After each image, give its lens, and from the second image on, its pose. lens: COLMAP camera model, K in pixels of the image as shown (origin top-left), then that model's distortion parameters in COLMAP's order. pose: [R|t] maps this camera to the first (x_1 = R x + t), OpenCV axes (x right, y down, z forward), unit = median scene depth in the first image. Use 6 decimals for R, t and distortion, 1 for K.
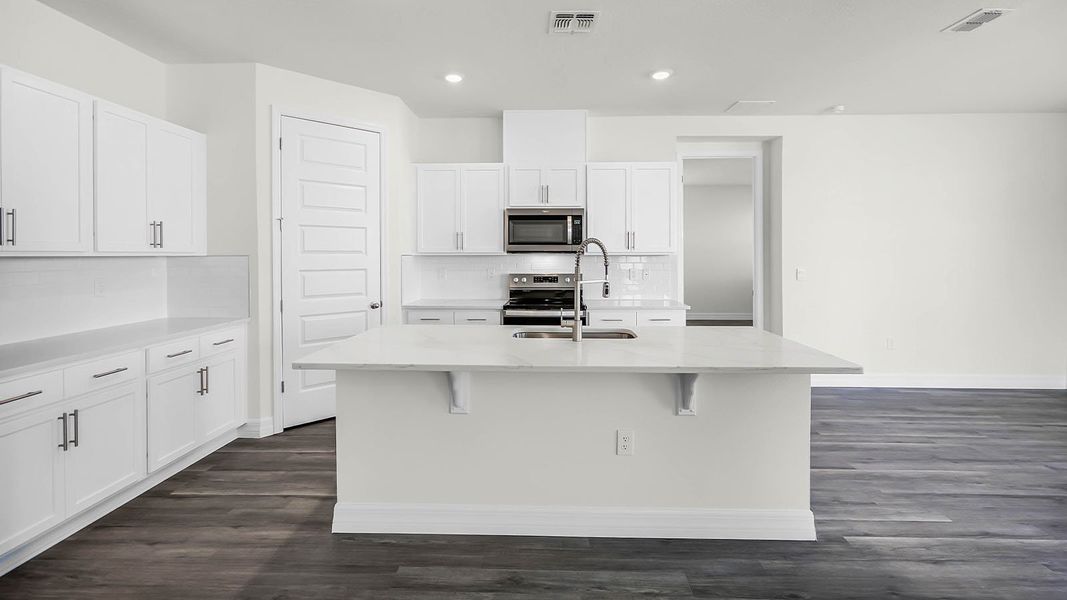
lens RADIAL K [[482.2, 0, 537.8], [0, 482.2, 266.6], [0, 0, 1]] dist [-0.000119, 0.000023]
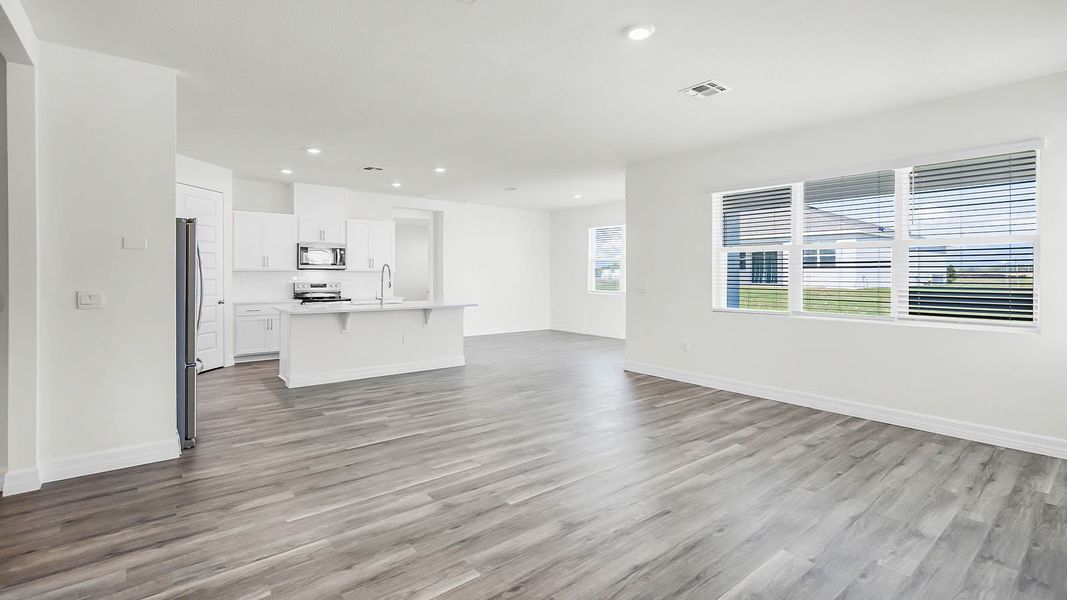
lens RADIAL K [[482.2, 0, 537.8], [0, 482.2, 266.6], [0, 0, 1]] dist [-0.000119, 0.000023]
pose [[0.757019, 0.014332, 0.653235, -0.522525], [0.009808, 0.999398, -0.033293, 0.025038], [-0.653319, 0.031611, 0.756423, -0.789752]]
